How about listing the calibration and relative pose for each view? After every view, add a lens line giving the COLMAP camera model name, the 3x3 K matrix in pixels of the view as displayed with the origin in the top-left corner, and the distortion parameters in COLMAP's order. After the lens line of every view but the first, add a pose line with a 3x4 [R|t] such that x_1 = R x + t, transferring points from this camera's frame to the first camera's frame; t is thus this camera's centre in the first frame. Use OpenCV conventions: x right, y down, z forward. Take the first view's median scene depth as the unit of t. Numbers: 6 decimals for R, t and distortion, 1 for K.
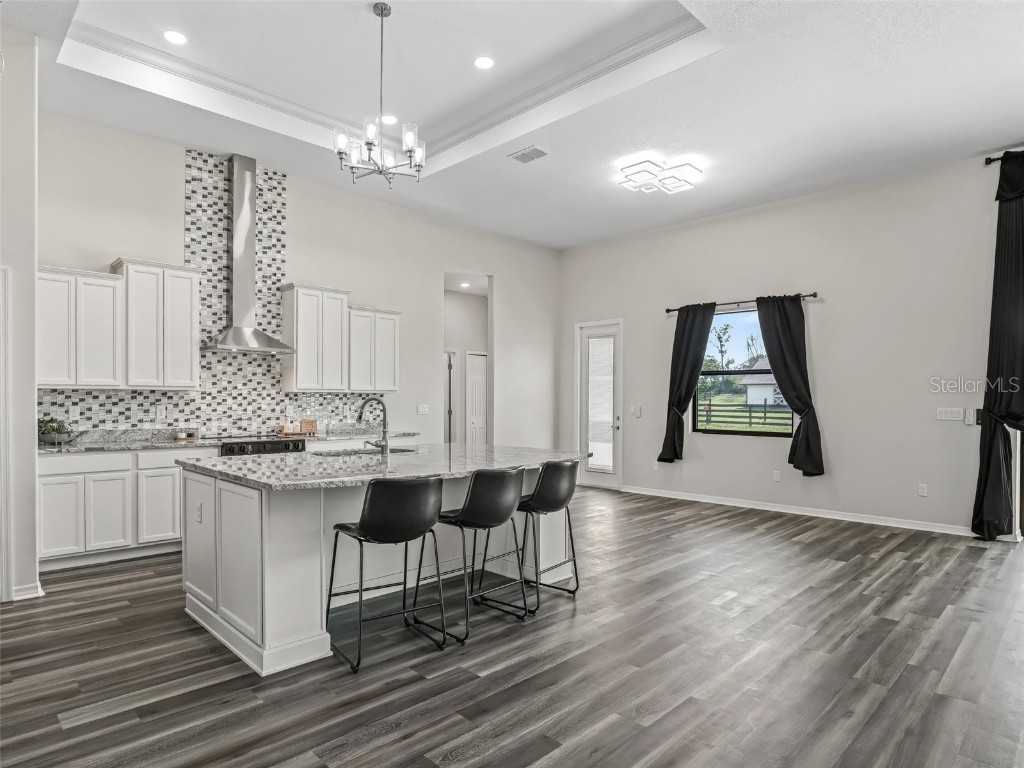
lens RADIAL K [[597.6, 0, 485.2], [0, 597.6, 407.6], [0, 0, 1]] dist [-0.021100, -0.001028]
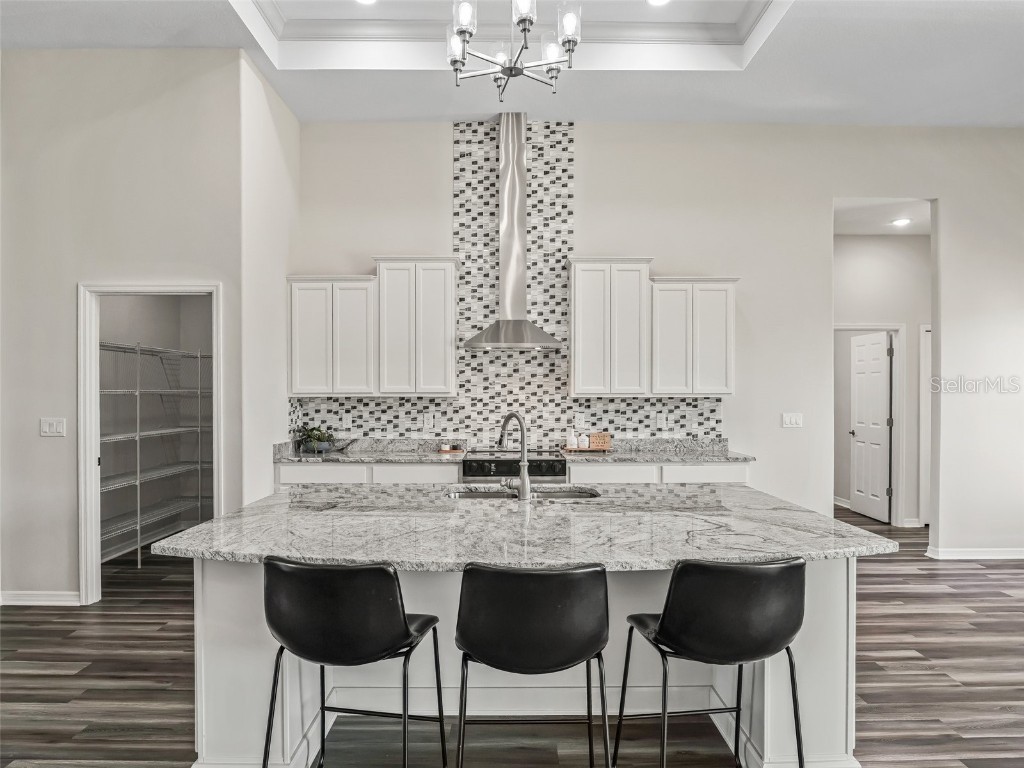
lens RADIAL K [[665.2, 0, 512.3], [0, 665.2, 401.0], [0, 0, 1]] dist [-0.015126, -0.001872]
pose [[0.724899, 0.003518, -0.688846, 0.234443], [-0.005971, 0.999981, -0.001177, -0.020898], [0.688829, 0.004967, 0.724907, 0.332819]]
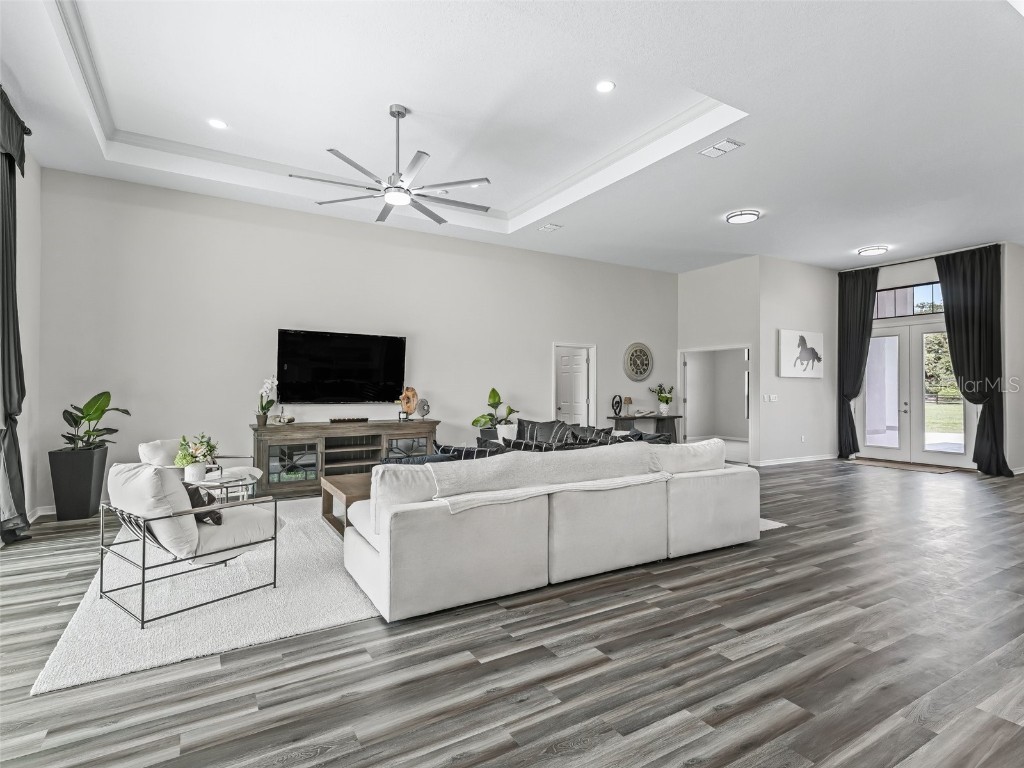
lens RADIAL K [[530.7, 0, 519.6], [0, 530.7, 381.8], [0, 0, 1]] dist [0.023305, -0.000330]
pose [[-0.975445, -0.006292, 0.220154, 0.393623], [-0.005858, 0.999979, 0.002626, -0.019112], [-0.220166, 0.001272, -0.975462, 1.104364]]
